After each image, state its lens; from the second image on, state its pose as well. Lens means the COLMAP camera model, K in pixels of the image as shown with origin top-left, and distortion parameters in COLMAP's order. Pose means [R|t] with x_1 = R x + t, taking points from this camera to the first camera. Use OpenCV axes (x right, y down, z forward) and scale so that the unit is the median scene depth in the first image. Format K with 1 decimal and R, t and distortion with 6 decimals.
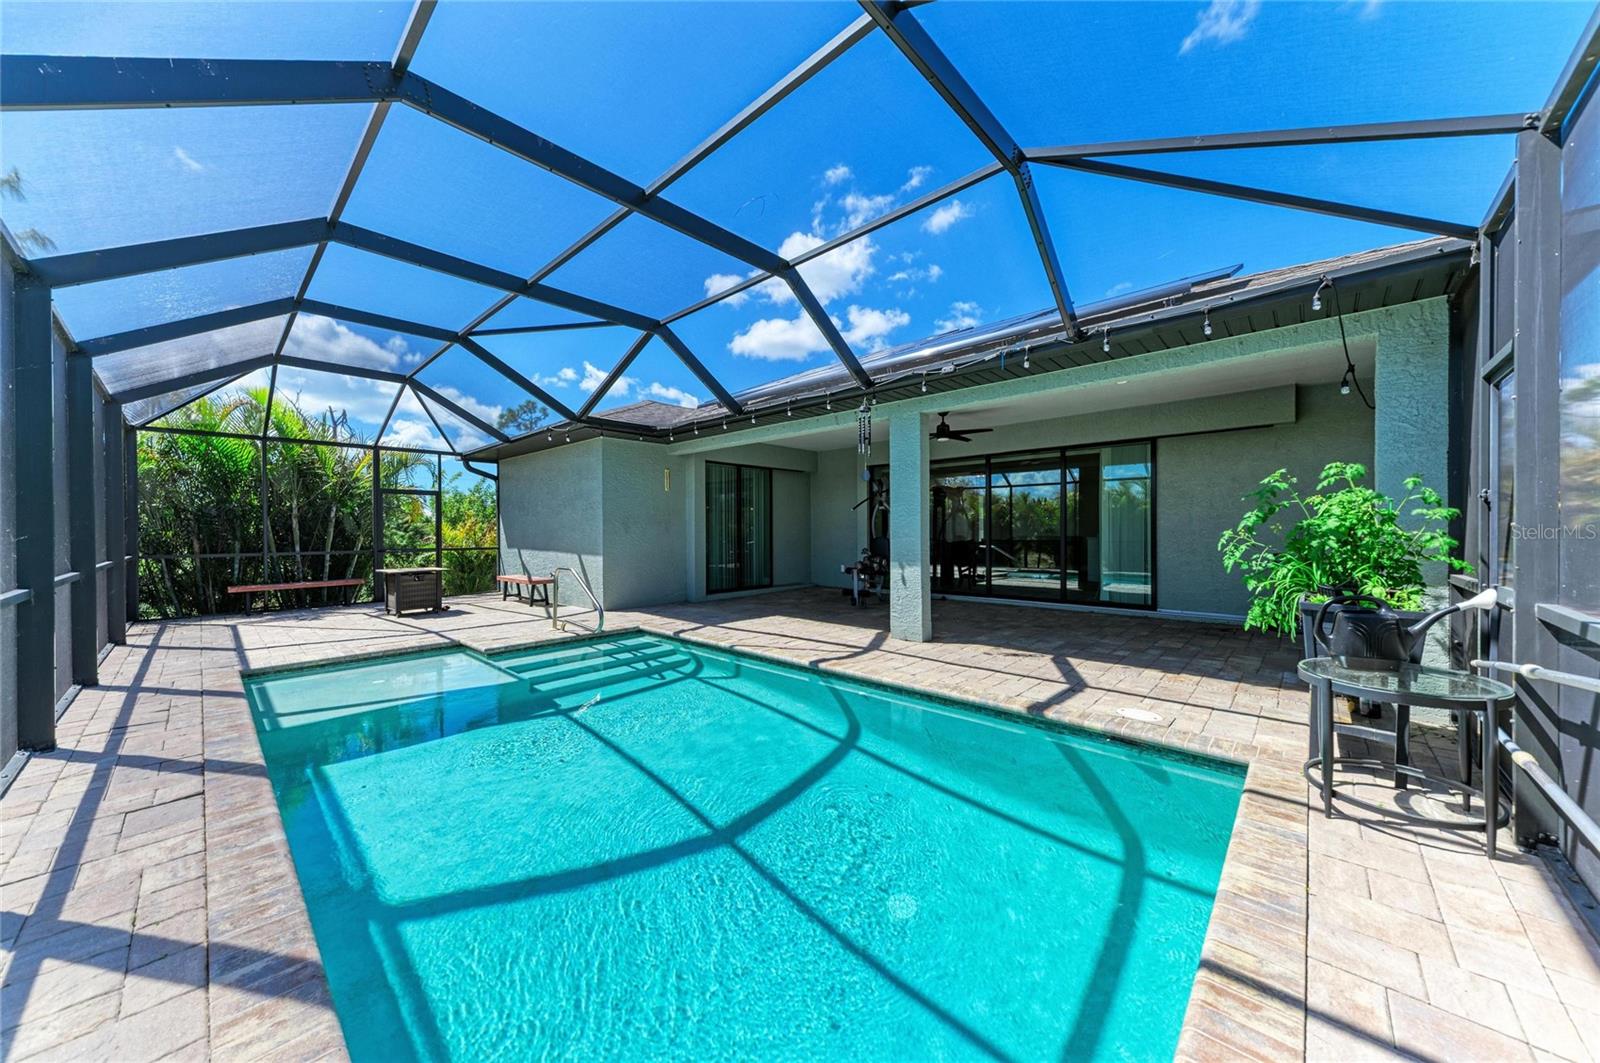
lens RADIAL K [[550.6, 0, 806.3], [0, 550.6, 536.3], [0, 0, 1]] dist [0.003318, -0.000969]
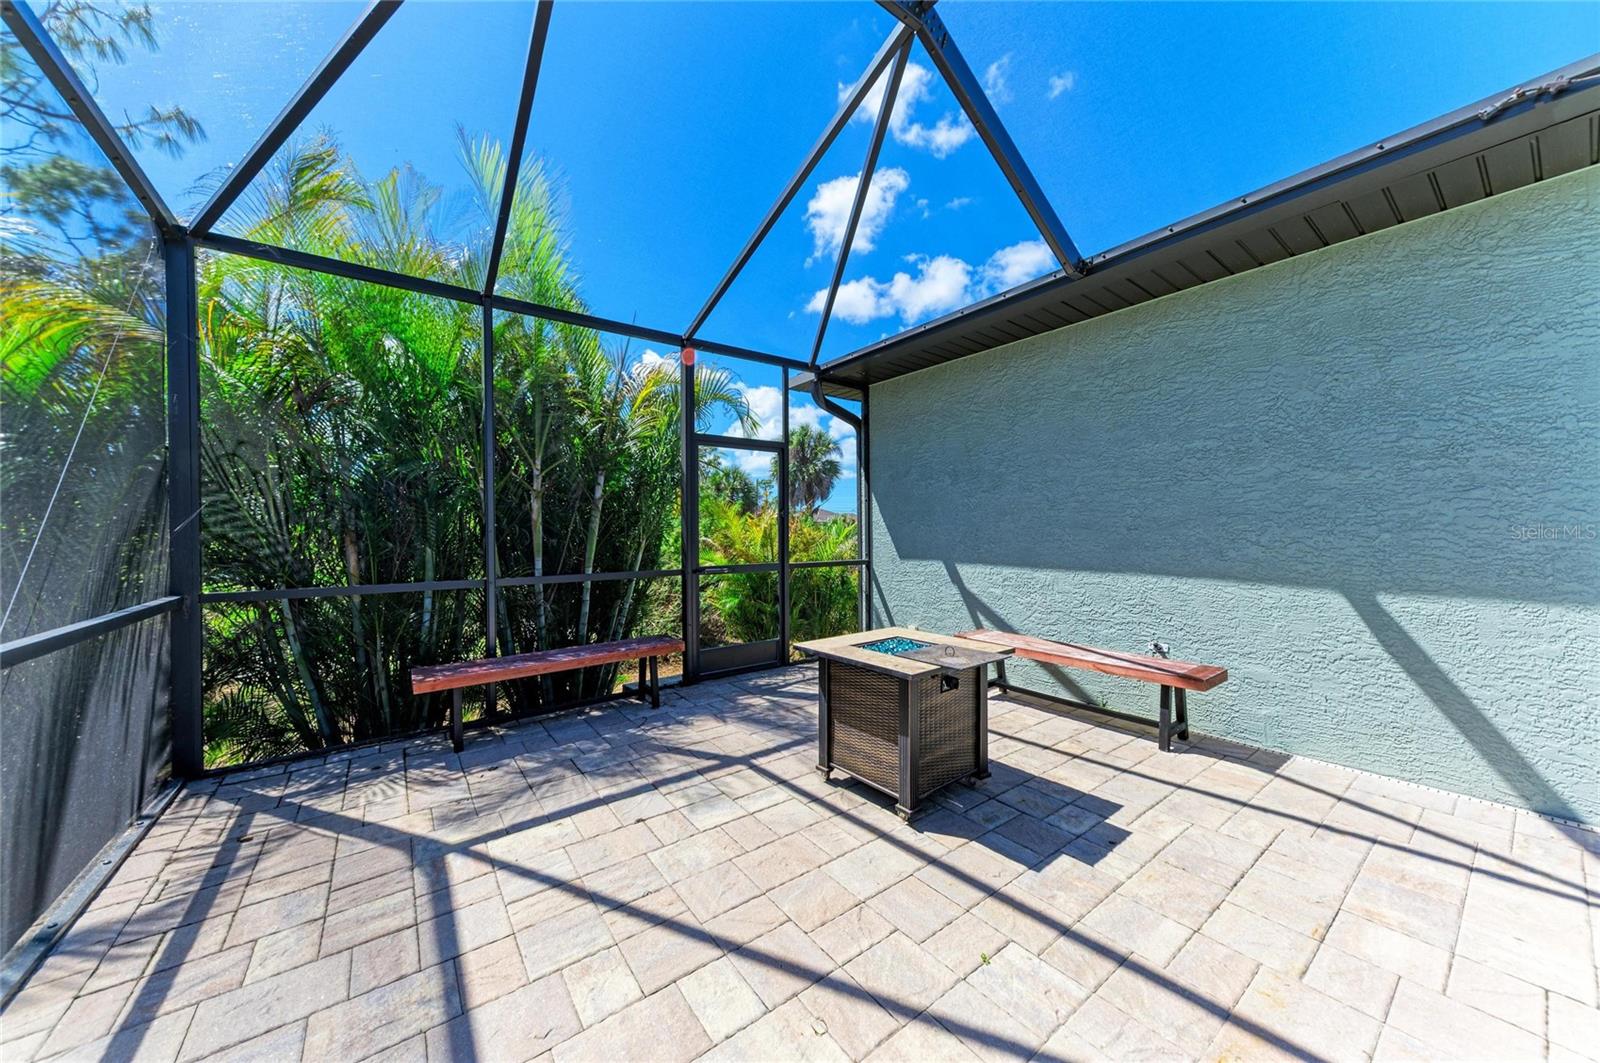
lens RADIAL K [[550.6, 0, 803.1], [0, 550.6, 531.2], [0, 0, 1]] dist [0.003318, -0.000969]
pose [[0.982959, -0.002409, -0.183811, -0.620104], [0.001950, 0.999995, -0.002679, -0.003966], [0.183816, 0.002275, 0.982958, 0.586711]]
